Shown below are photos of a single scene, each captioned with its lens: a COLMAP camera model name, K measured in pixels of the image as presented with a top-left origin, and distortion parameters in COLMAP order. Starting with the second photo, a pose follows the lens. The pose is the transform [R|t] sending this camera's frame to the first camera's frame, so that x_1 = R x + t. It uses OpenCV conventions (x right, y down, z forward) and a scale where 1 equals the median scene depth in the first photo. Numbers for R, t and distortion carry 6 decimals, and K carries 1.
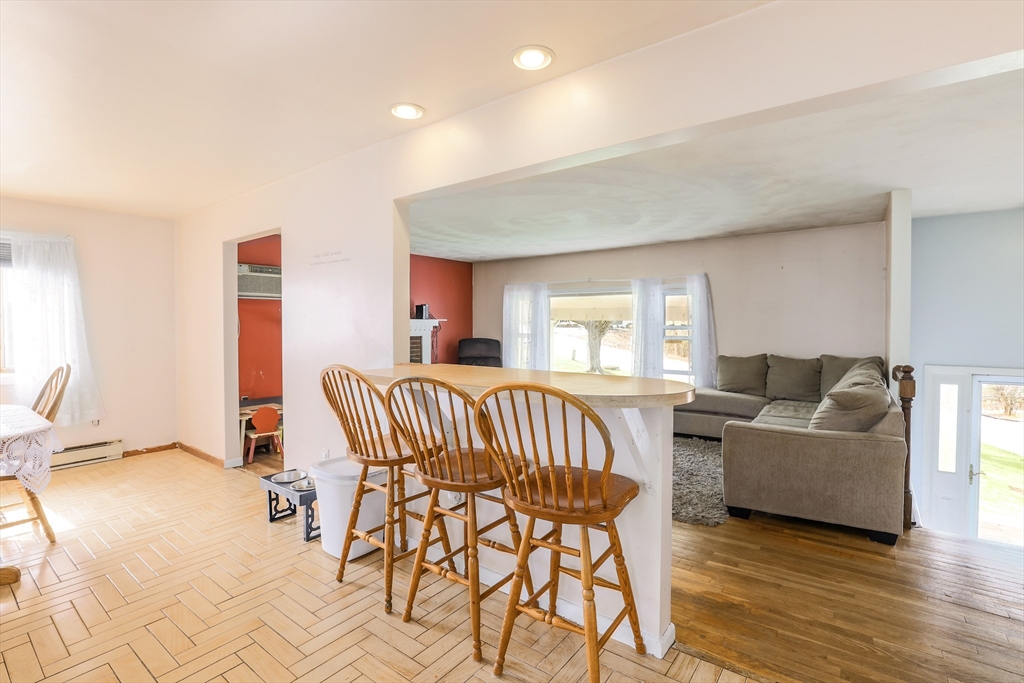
lens RADIAL K [[484.6, 0, 507.4], [0, 484.6, 331.7], [0, 0, 1]] dist [-0.021979, 0.000981]
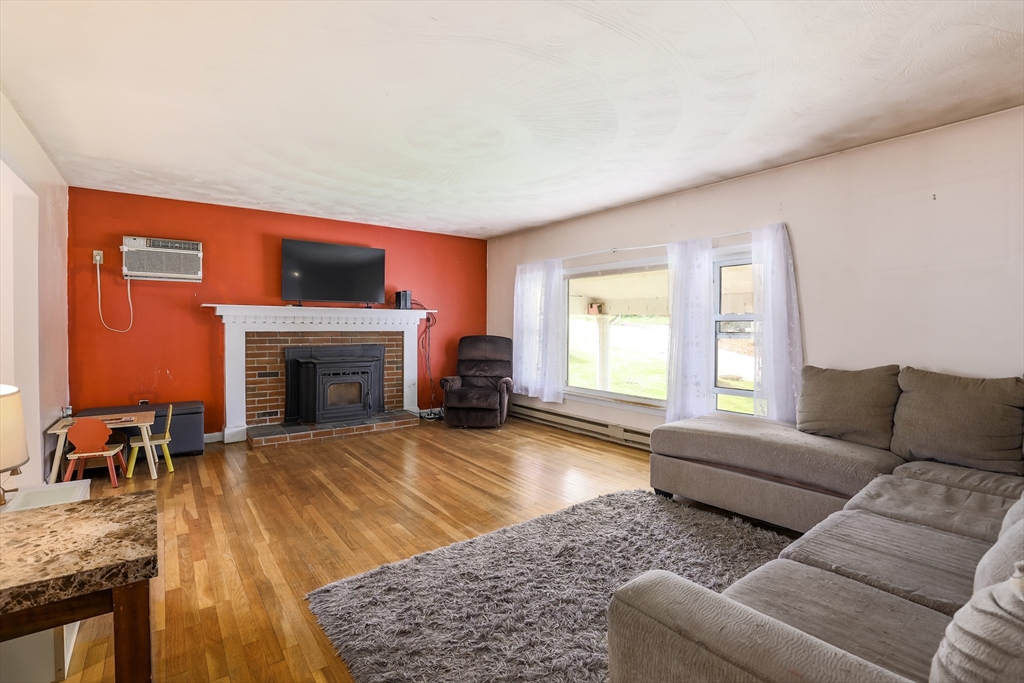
lens RADIAL K [[484.6, 0, 507.4], [0, 484.6, 331.7], [0, 0, 1]] dist [-0.021979, 0.000981]
pose [[0.964297, 0.008660, -0.264681, 0.247004], [-0.010671, 0.999924, -0.006160, 0.016405], [0.264608, 0.008765, 0.964316, 0.363141]]
